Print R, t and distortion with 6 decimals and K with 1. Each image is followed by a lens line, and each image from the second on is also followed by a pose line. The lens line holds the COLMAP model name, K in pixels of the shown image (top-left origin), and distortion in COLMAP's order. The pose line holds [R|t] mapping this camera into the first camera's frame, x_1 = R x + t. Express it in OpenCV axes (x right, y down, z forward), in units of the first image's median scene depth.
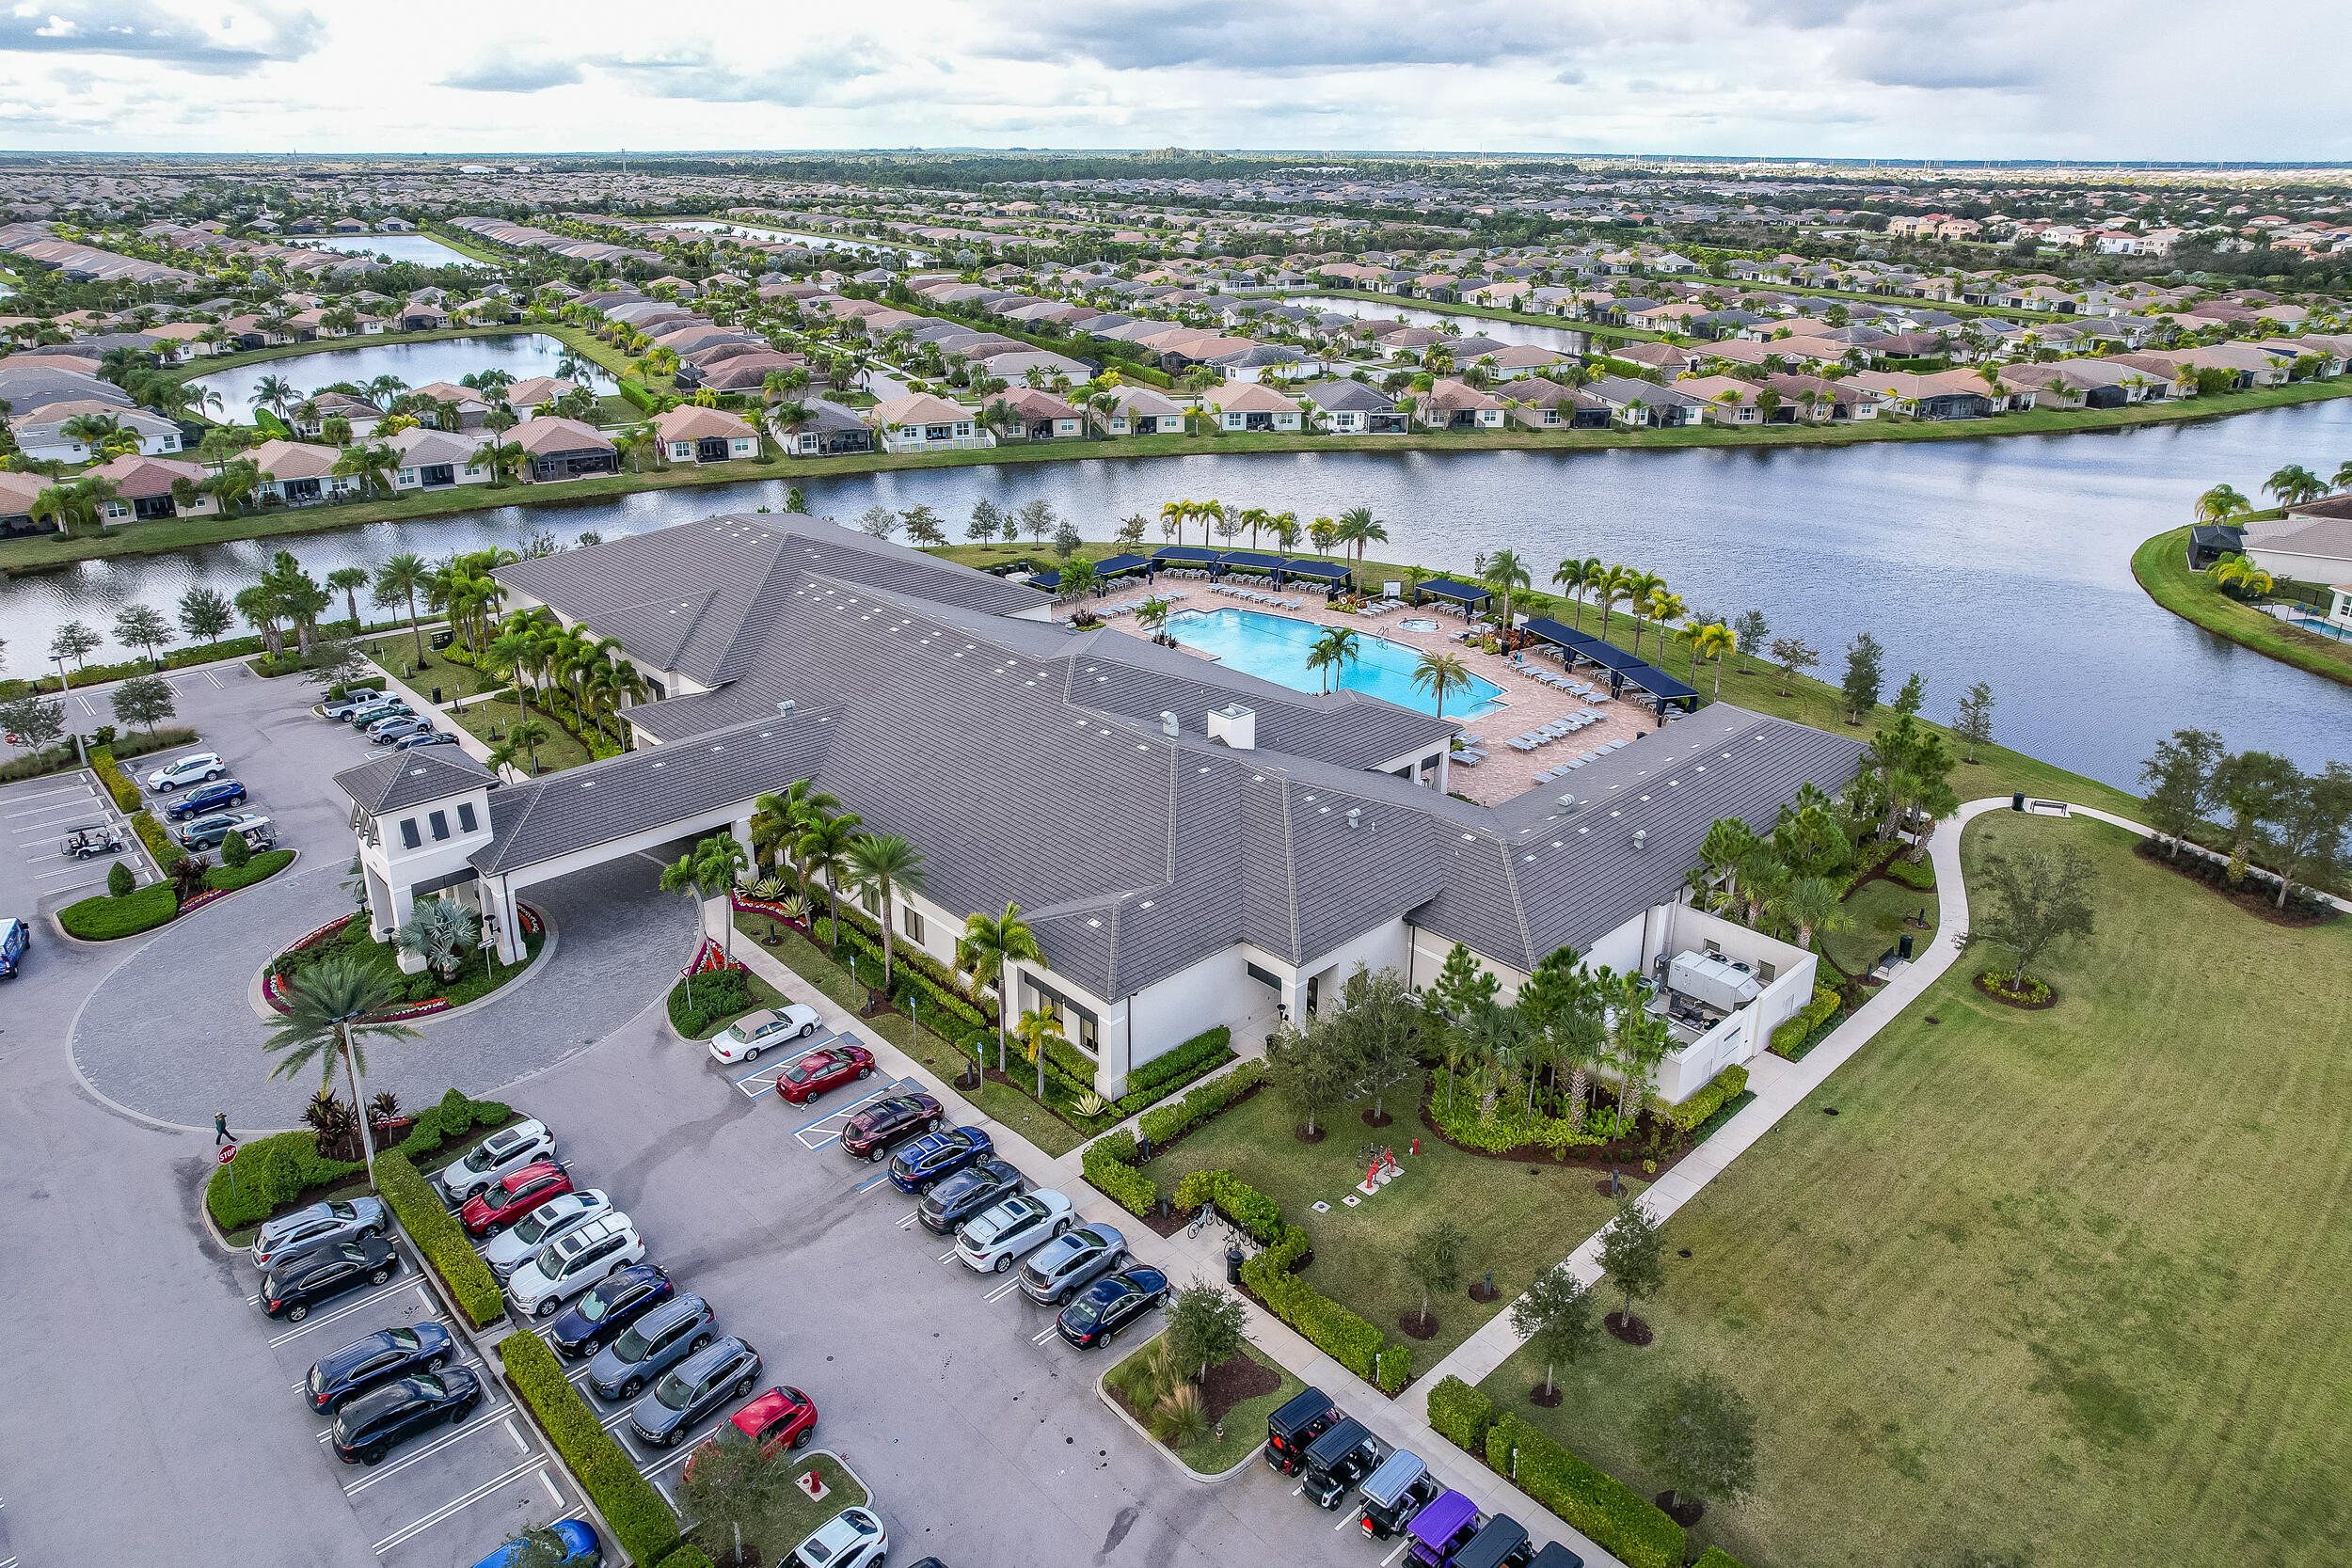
lens RADIAL K [[1495.2, 0, 1175.3], [0, 1495.2, 732.3], [0, 0, 1]] dist [-0.079512, 0.067529]
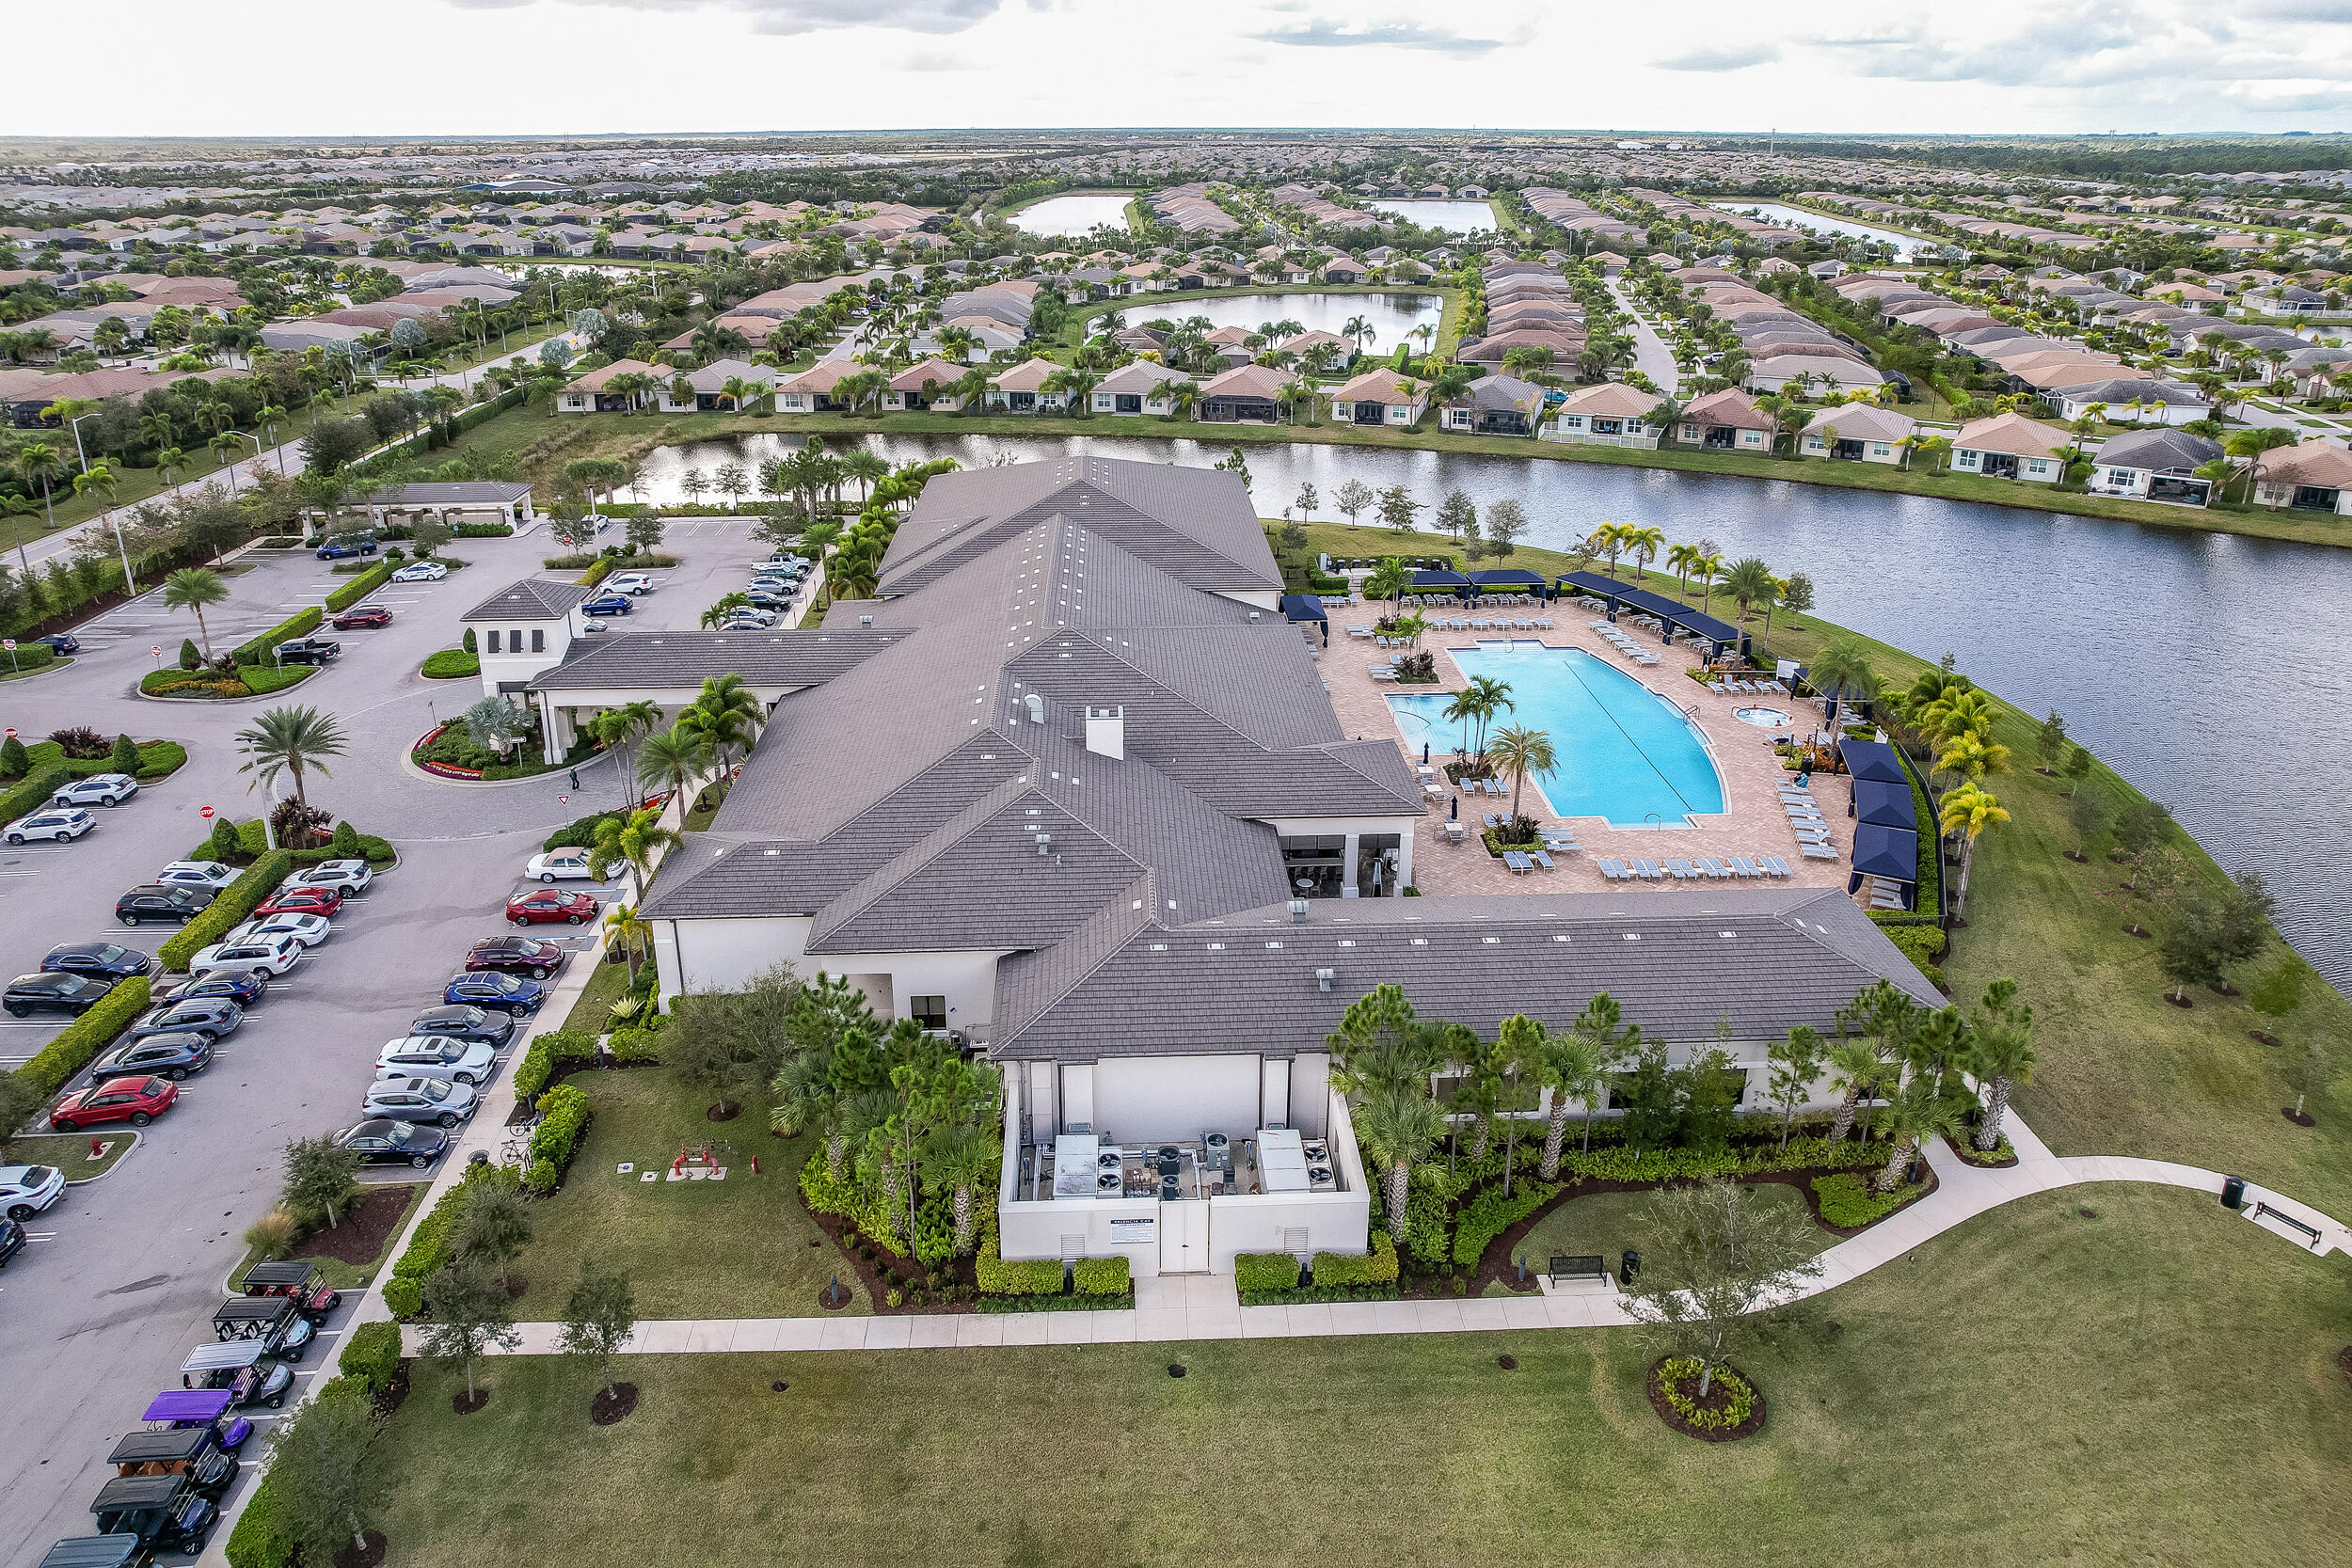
lens RADIAL K [[1495.2, 0, 1175.3], [0, 1495.2, 732.3], [0, 0, 1]] dist [-0.079512, 0.067529]
pose [[0.761238, 0.242160, -0.601560, 0.290736], [-0.234927, 0.967627, 0.092236, -0.045332], [0.604422, 0.071109, 0.793485, 0.133154]]
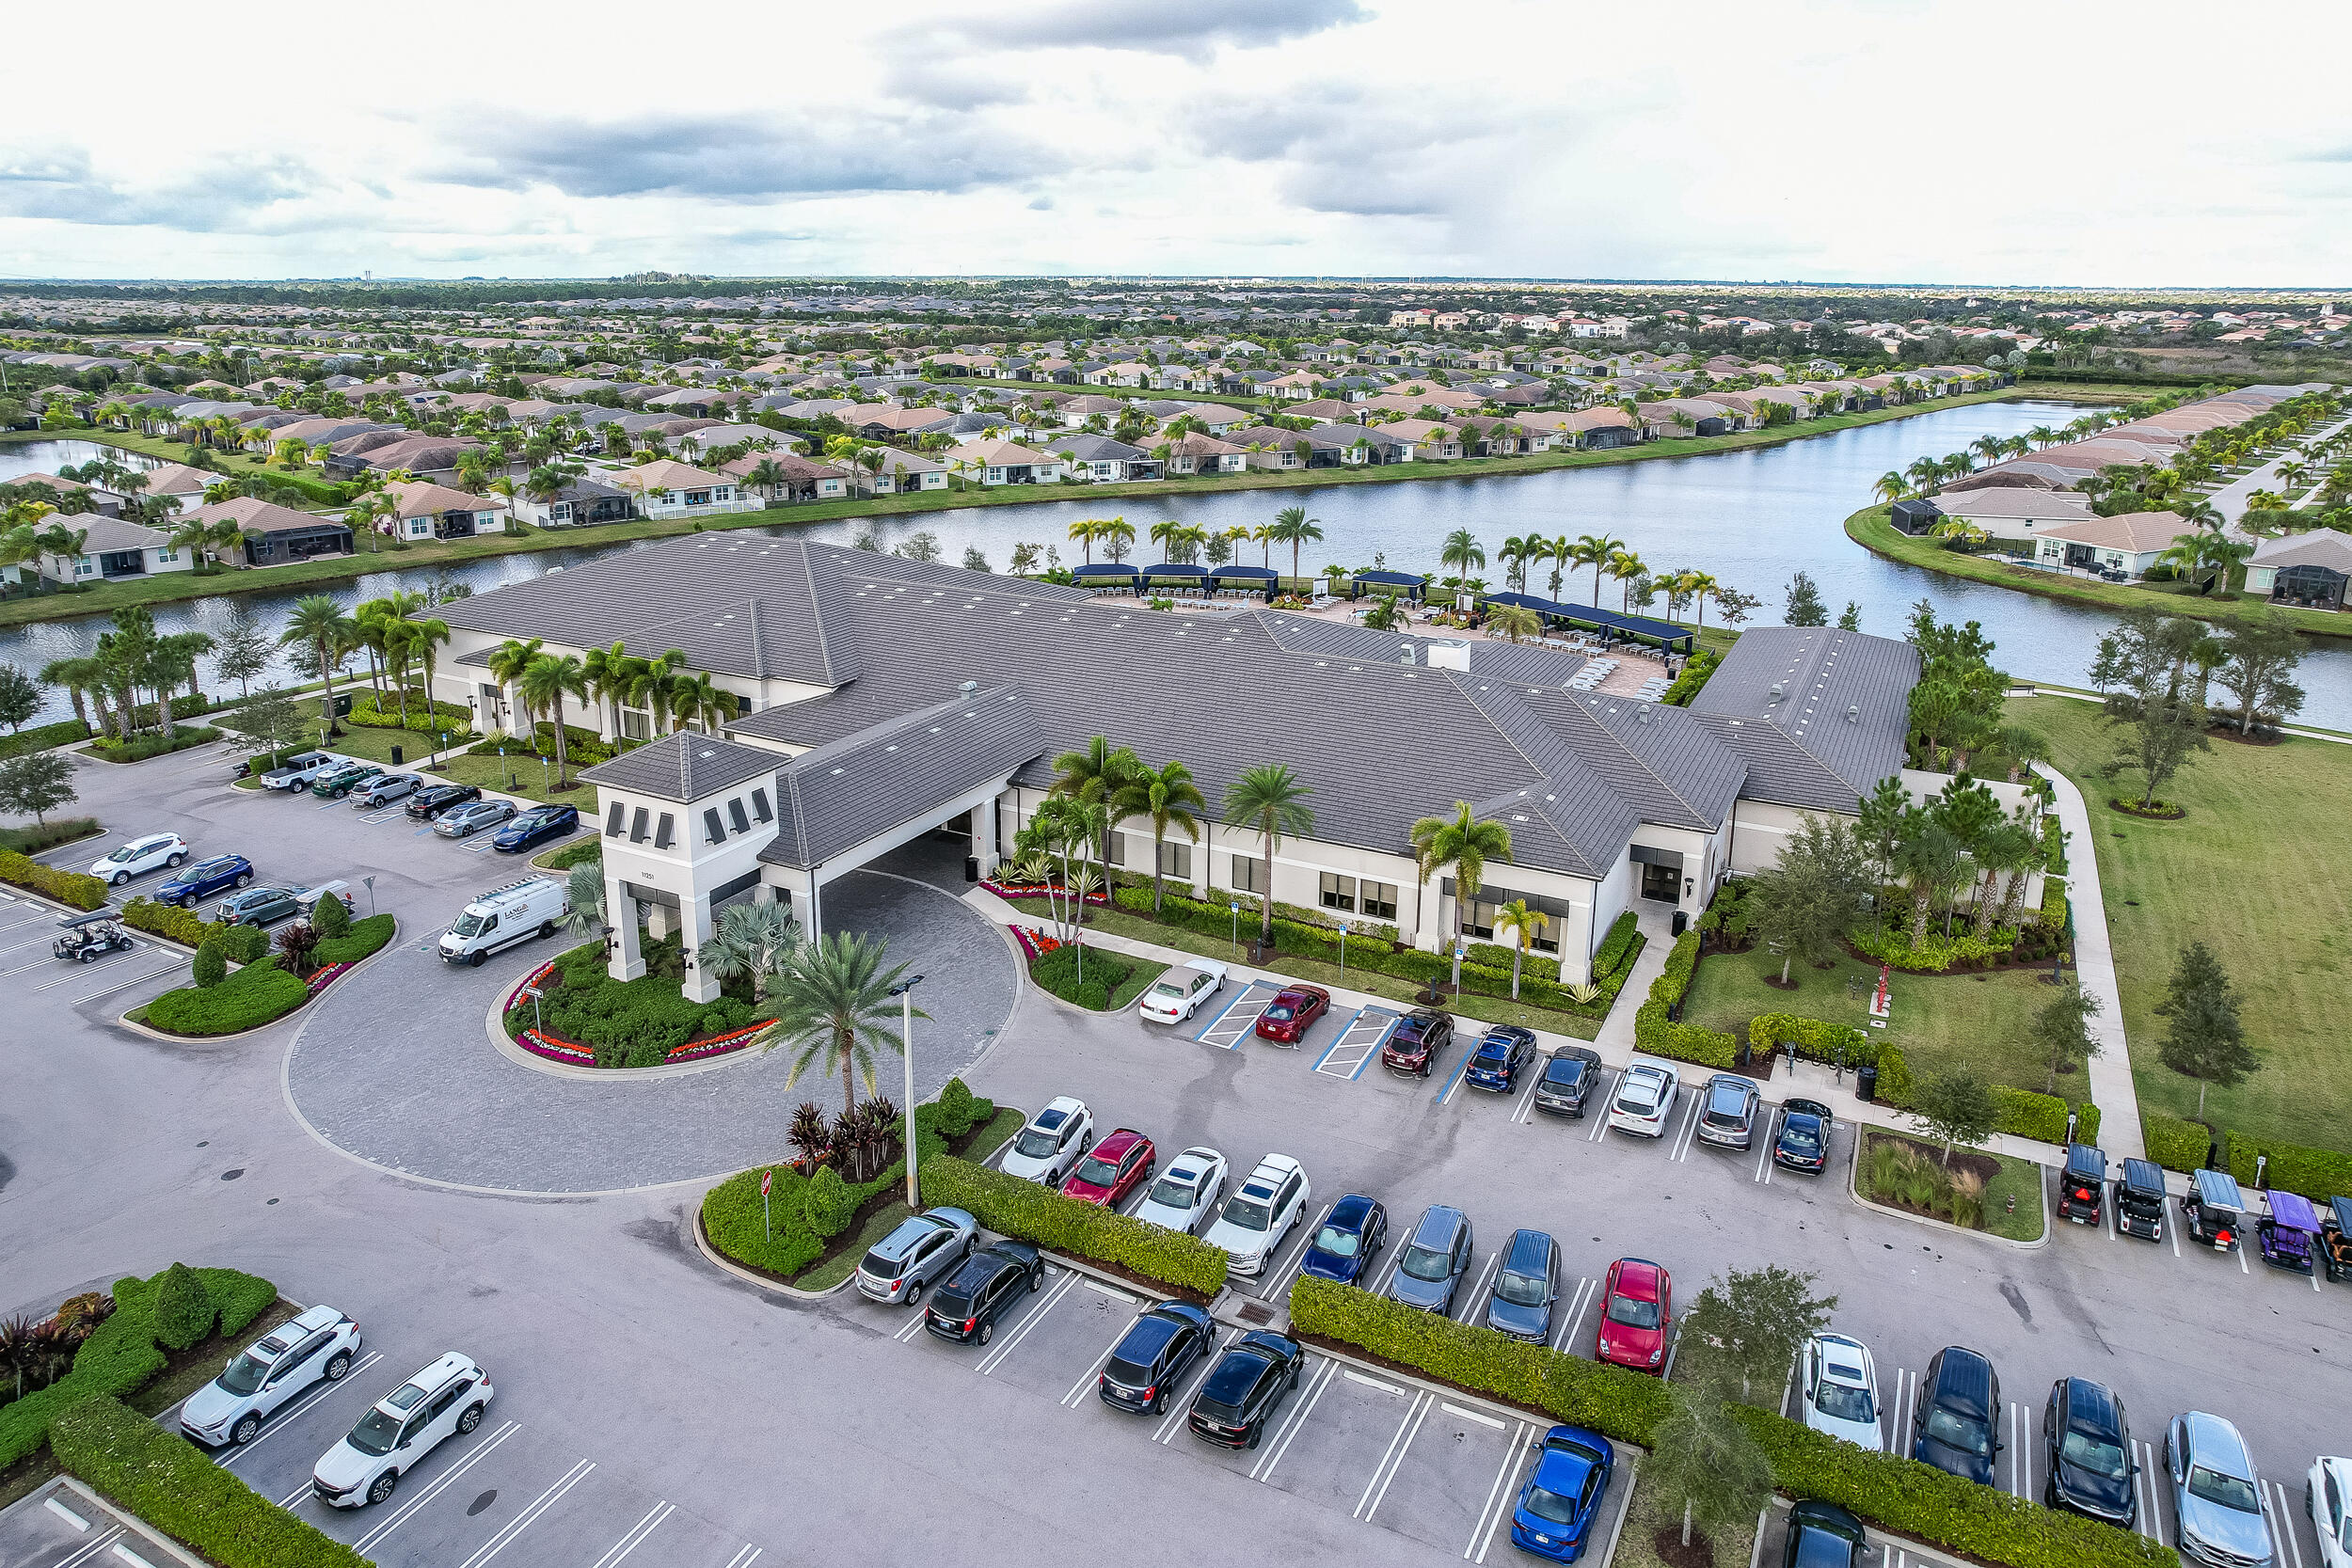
lens RADIAL K [[1495.2, 0, 1175.3], [0, 1495.2, 732.3], [0, 0, 1]] dist [-0.079512, 0.067529]
pose [[0.947999, -0.094719, 0.303851, -0.206522], [0.116869, 0.991594, -0.055517, 0.036806], [-0.296038, 0.088141, 0.951101, 0.048457]]
